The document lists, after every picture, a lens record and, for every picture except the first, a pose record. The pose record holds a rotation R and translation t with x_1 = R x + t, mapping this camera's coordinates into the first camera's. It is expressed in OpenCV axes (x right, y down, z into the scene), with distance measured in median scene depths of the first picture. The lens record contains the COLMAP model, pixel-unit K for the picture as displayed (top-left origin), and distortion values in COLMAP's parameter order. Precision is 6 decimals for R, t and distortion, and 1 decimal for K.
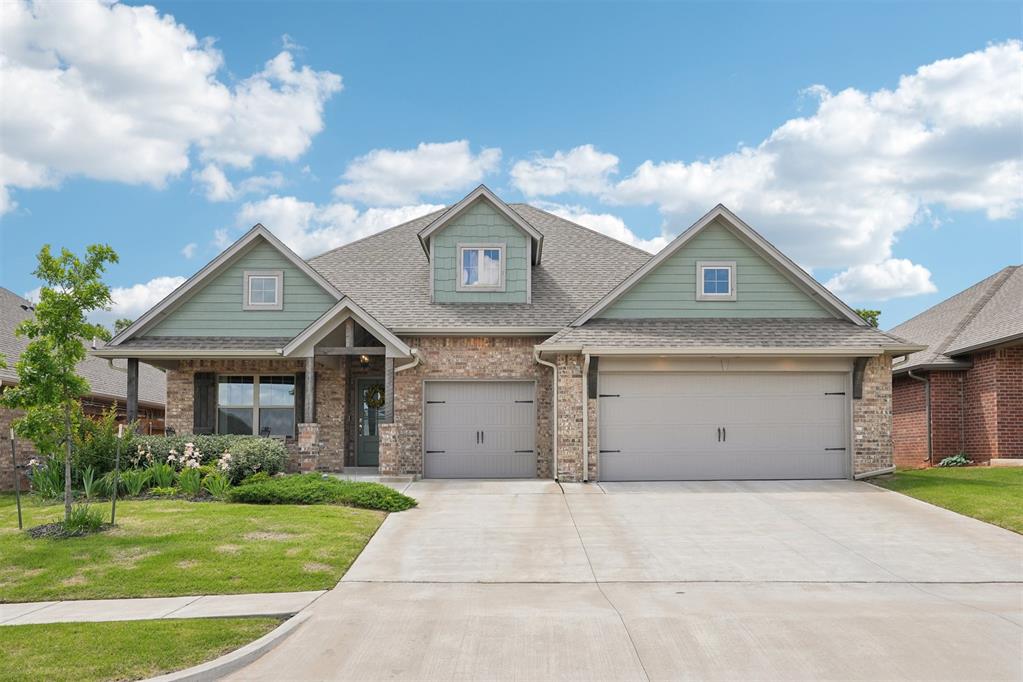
lens RADIAL K [[810.3, 0, 510.6], [0, 810.3, 405.6], [0, 0, 1]] dist [-0.000168, -0.007737]
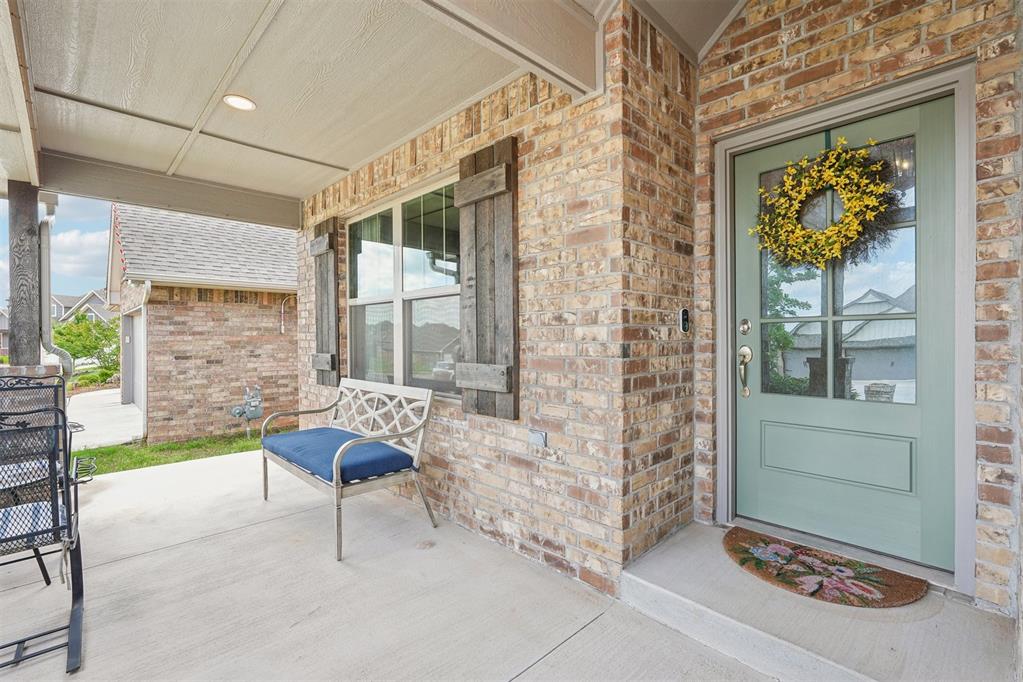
lens RADIAL K [[456.5, 0, 511.5], [0, 456.5, 341.0], [0, 0, 1]] dist [-0.012203, 0.008609]
pose [[0.693550, 0.005741, -0.720386, -0.165575], [0.052265, 0.996932, 0.058264, 0.013182], [0.718510, -0.078060, 0.691122, 1.042362]]
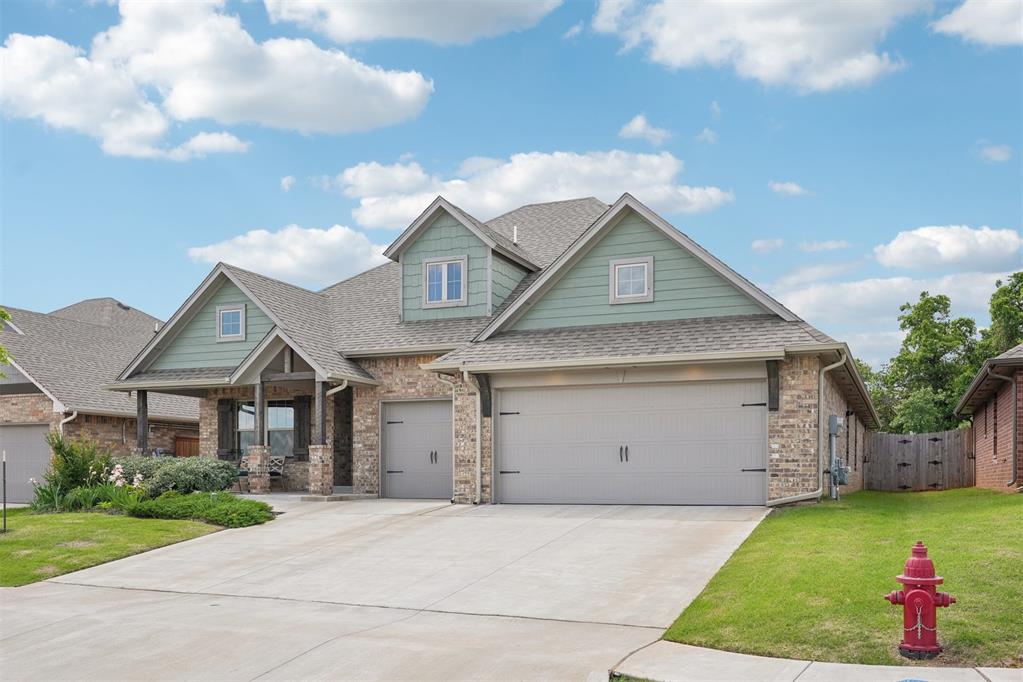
lens RADIAL K [[911.2, 0, 512.6], [0, 911.2, 466.8], [0, 0, 1]] dist [0.000881, 0.000451]
pose [[0.916480, 0.000003, -0.400081, 0.544003], [0.022144, 0.998467, 0.050734, -0.003881], [0.399468, -0.055356, 0.915075, 0.025745]]
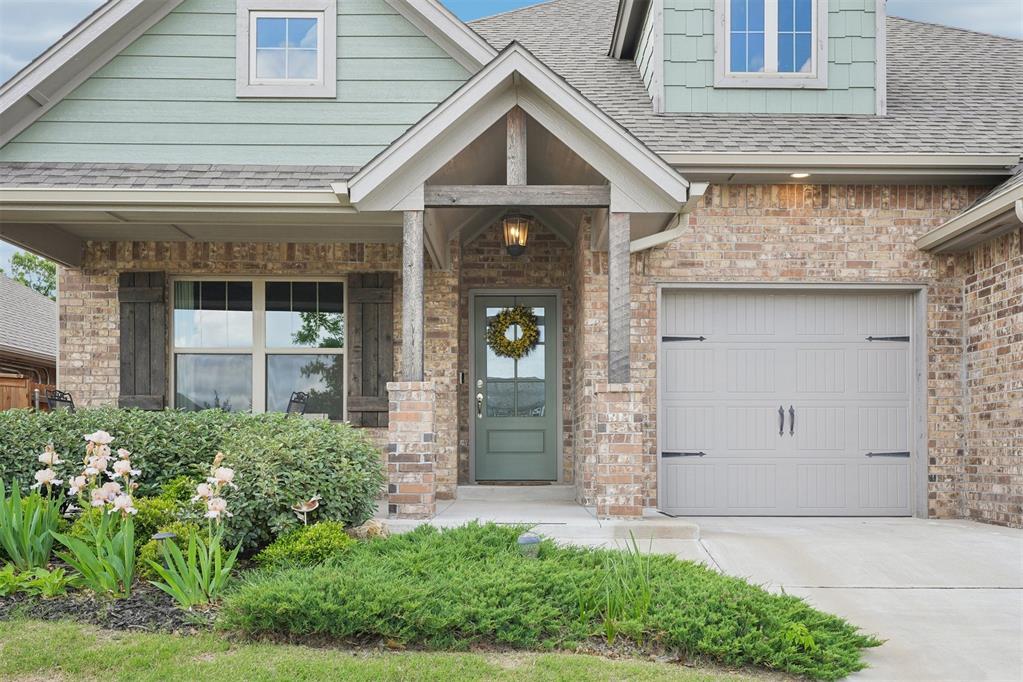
lens RADIAL K [[990.3, 0, 512.7], [0, 990.3, 445.3], [0, 0, 1]] dist [-0.003408, -0.001621]
pose [[0.999981, 0.005409, -0.002870, -0.199160], [-0.005230, 0.998235, 0.059149, 0.023784], [0.003185, -0.059133, 0.998245, 0.522557]]
